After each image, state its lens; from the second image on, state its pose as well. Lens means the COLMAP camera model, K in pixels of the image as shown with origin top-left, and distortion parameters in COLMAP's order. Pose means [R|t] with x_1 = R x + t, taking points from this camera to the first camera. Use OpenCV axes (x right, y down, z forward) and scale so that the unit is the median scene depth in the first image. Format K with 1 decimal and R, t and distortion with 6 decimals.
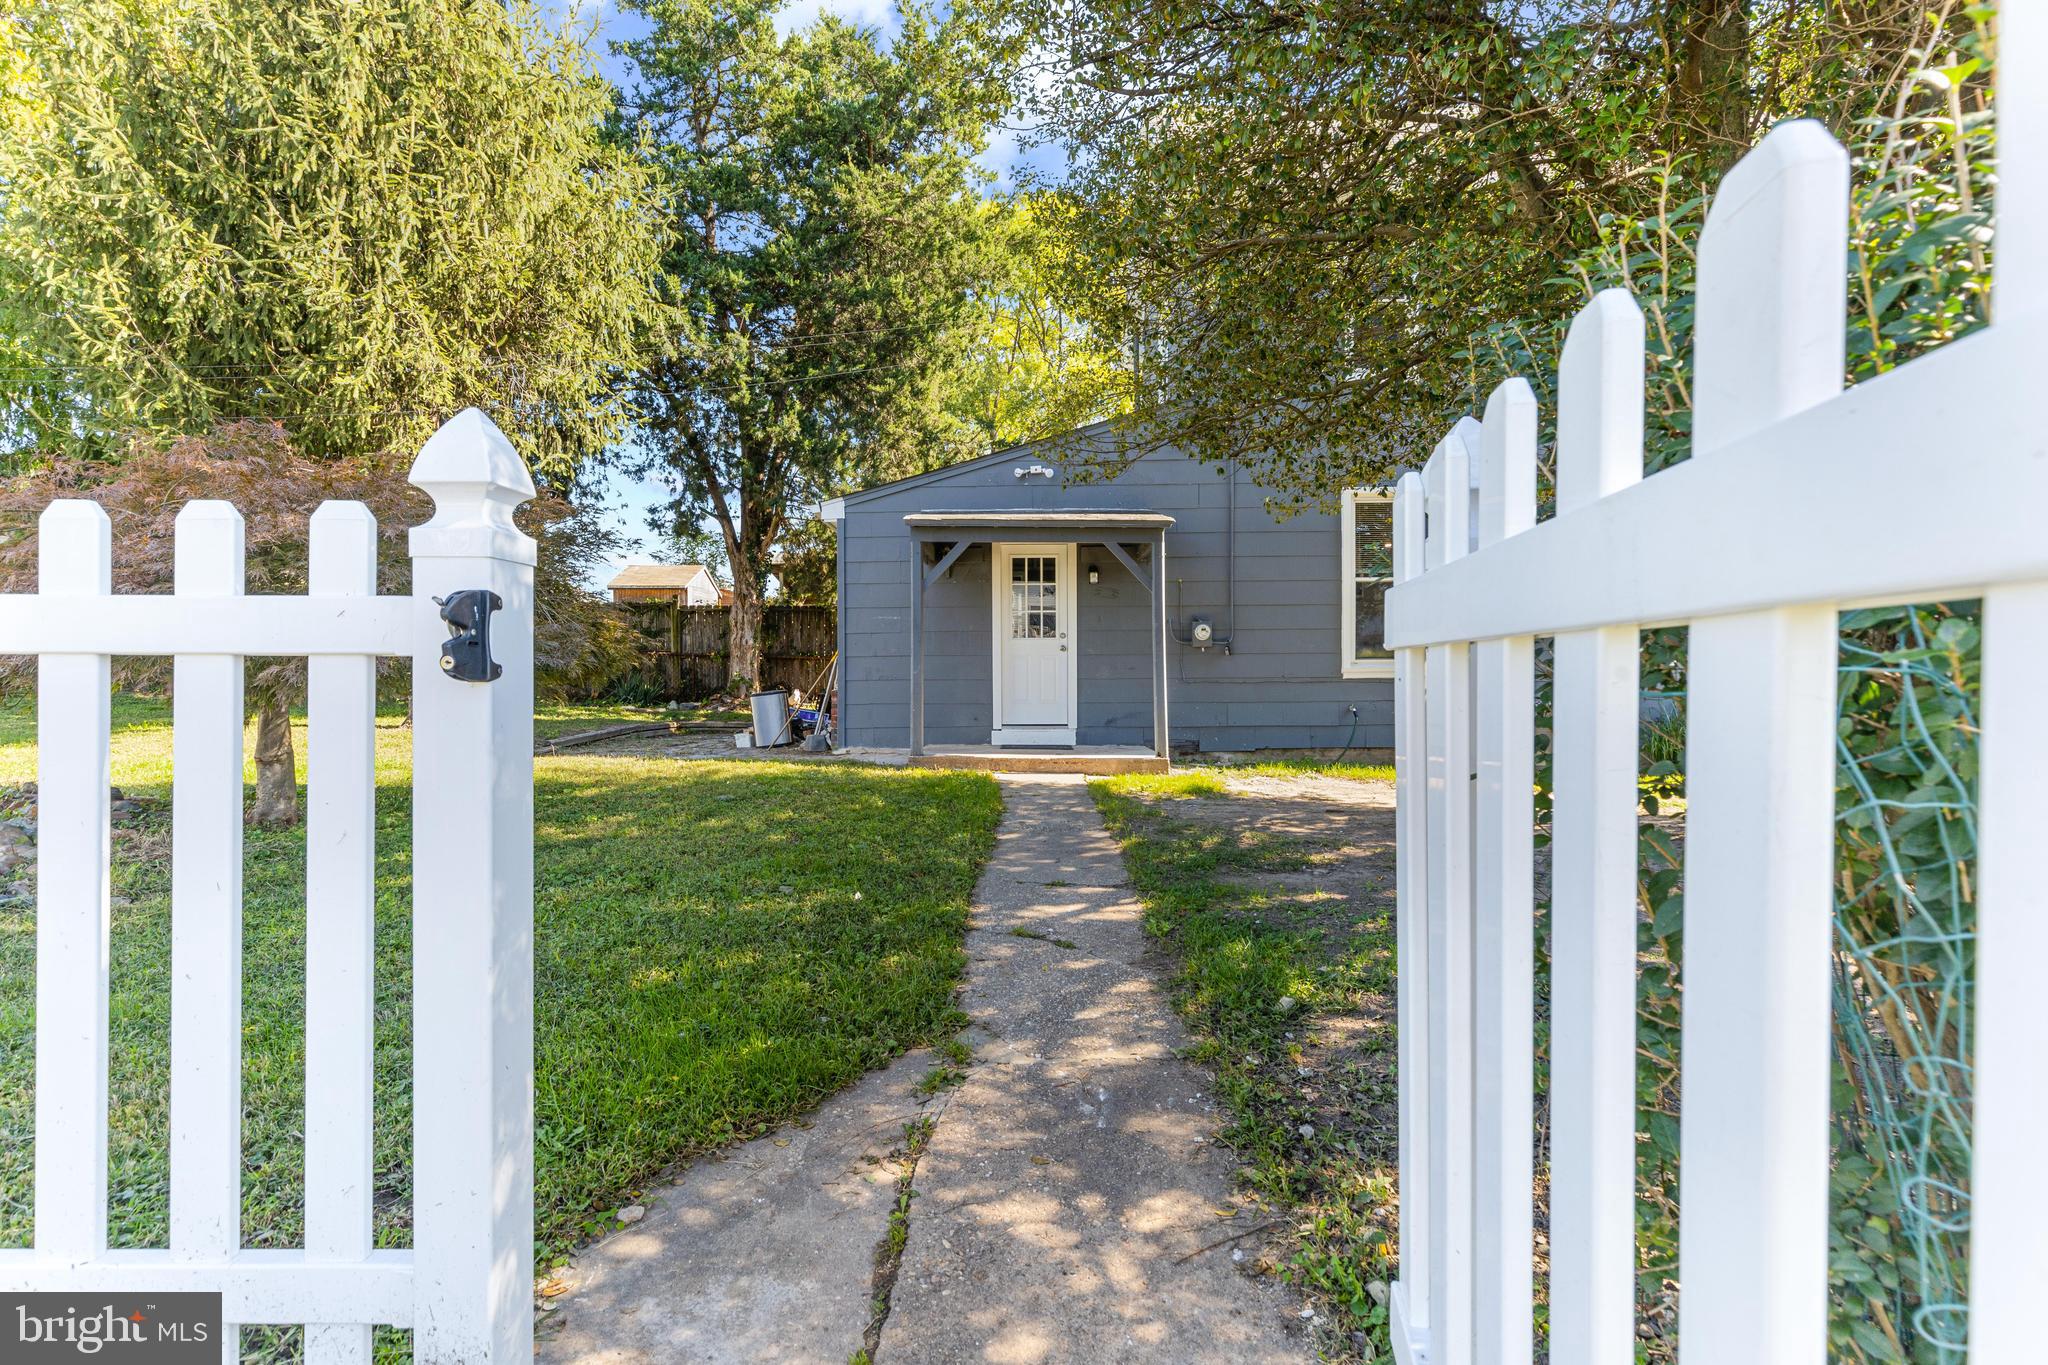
lens RADIAL K [[922.3, 0, 1020.1], [0, 922.3, 681.7], [0, 0, 1]] dist [0.004034, 0.000640]
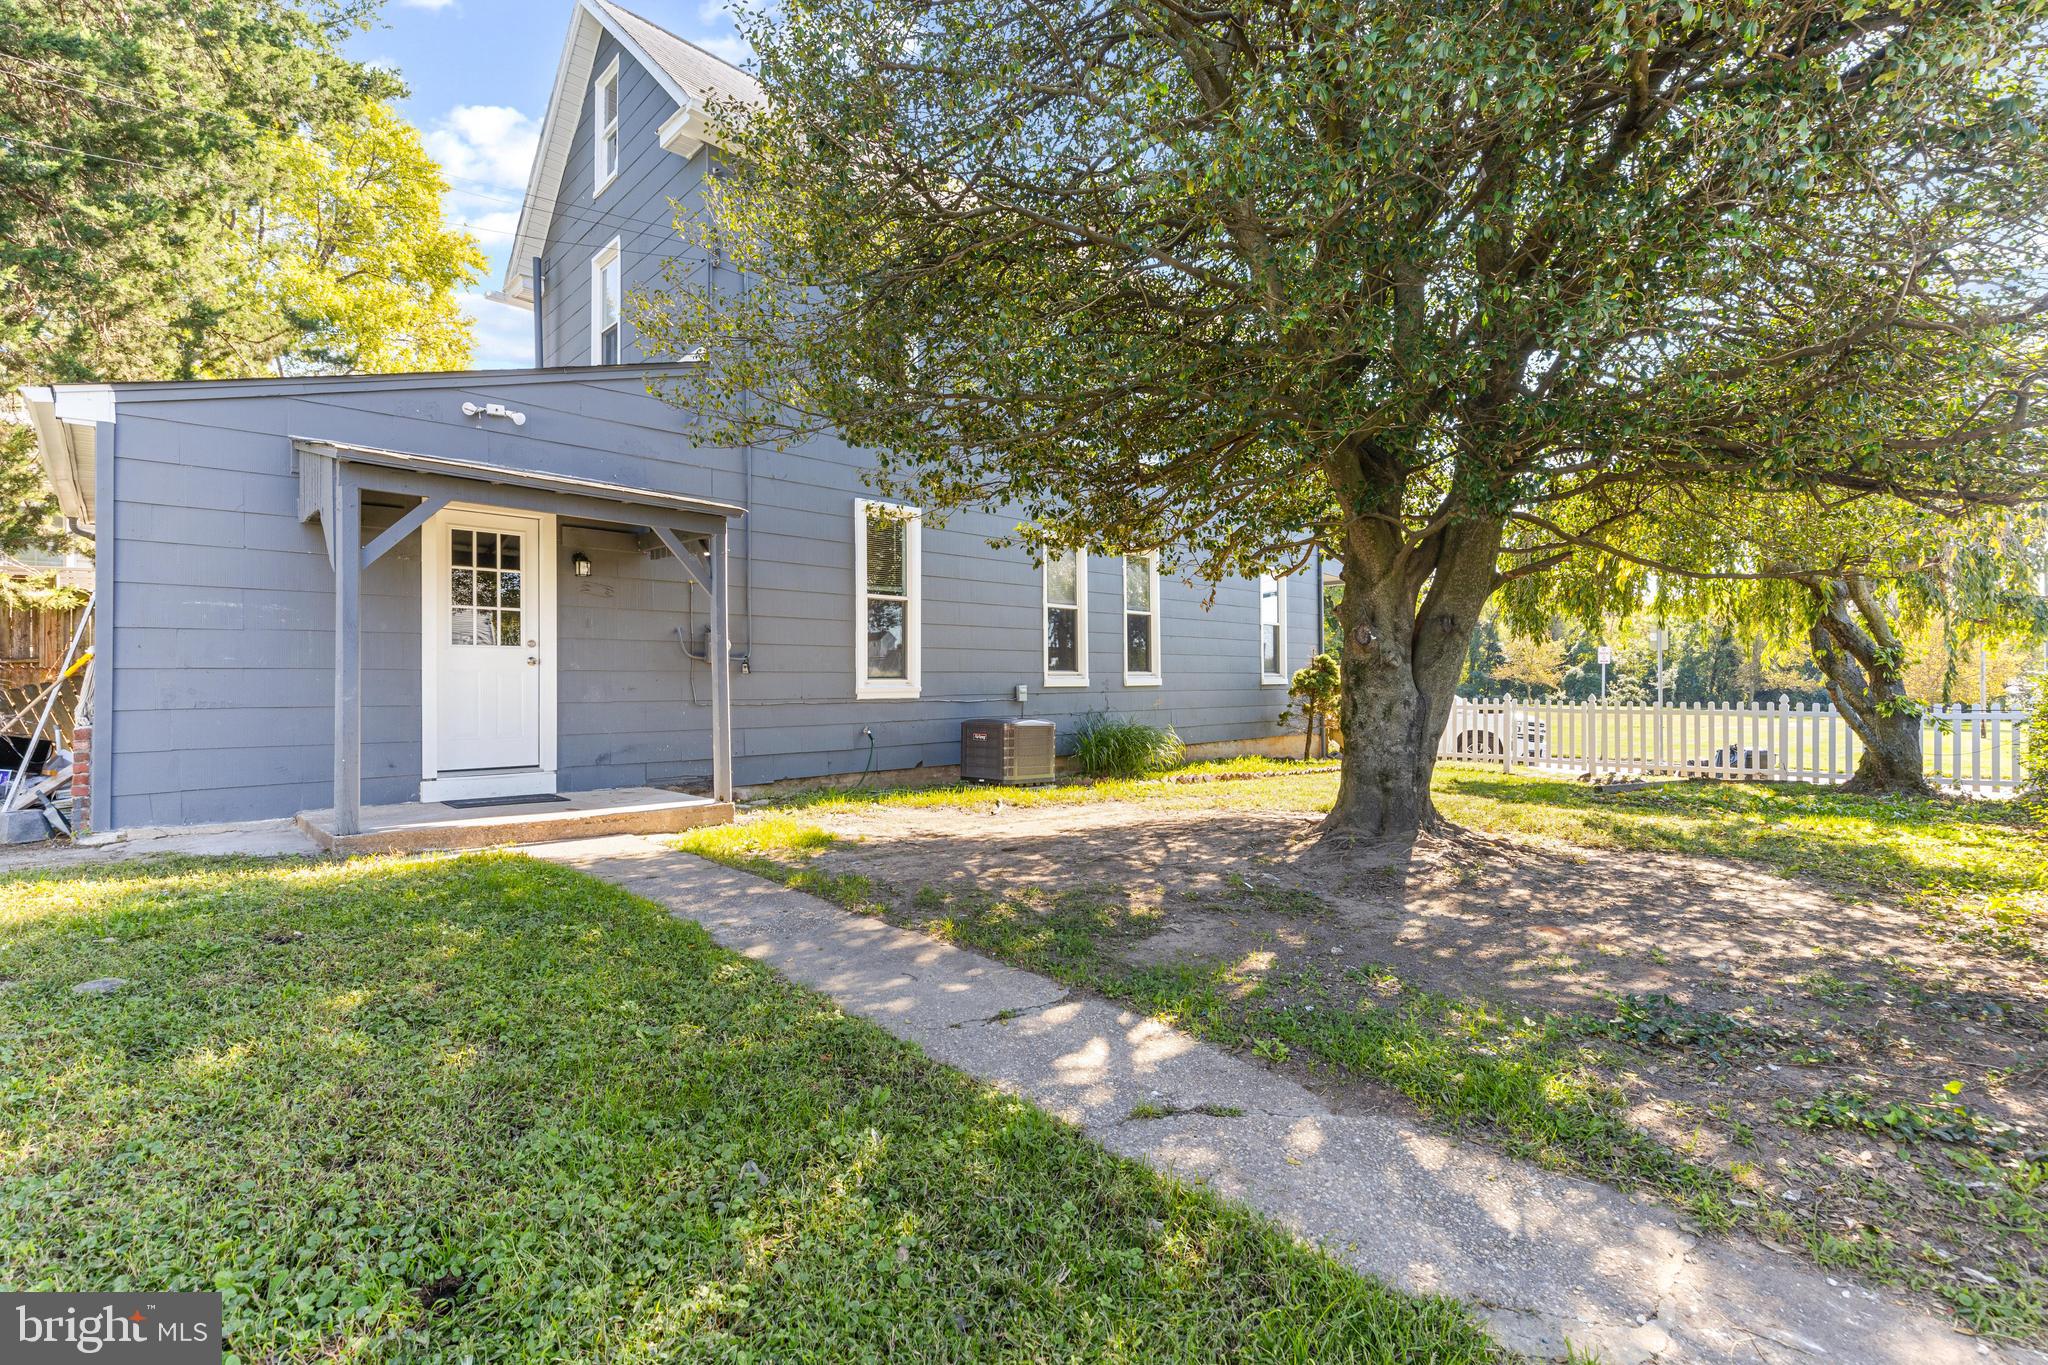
lens RADIAL K [[922.3, 0, 1034.4], [0, 922.3, 684.5], [0, 0, 1]] dist [0.004034, 0.000640]
pose [[0.710268, 0.000144, 0.703931, -0.216485], [0.003285, 0.999988, -0.003520, -0.016338], [-0.703924, 0.004812, 0.710259, 0.233020]]
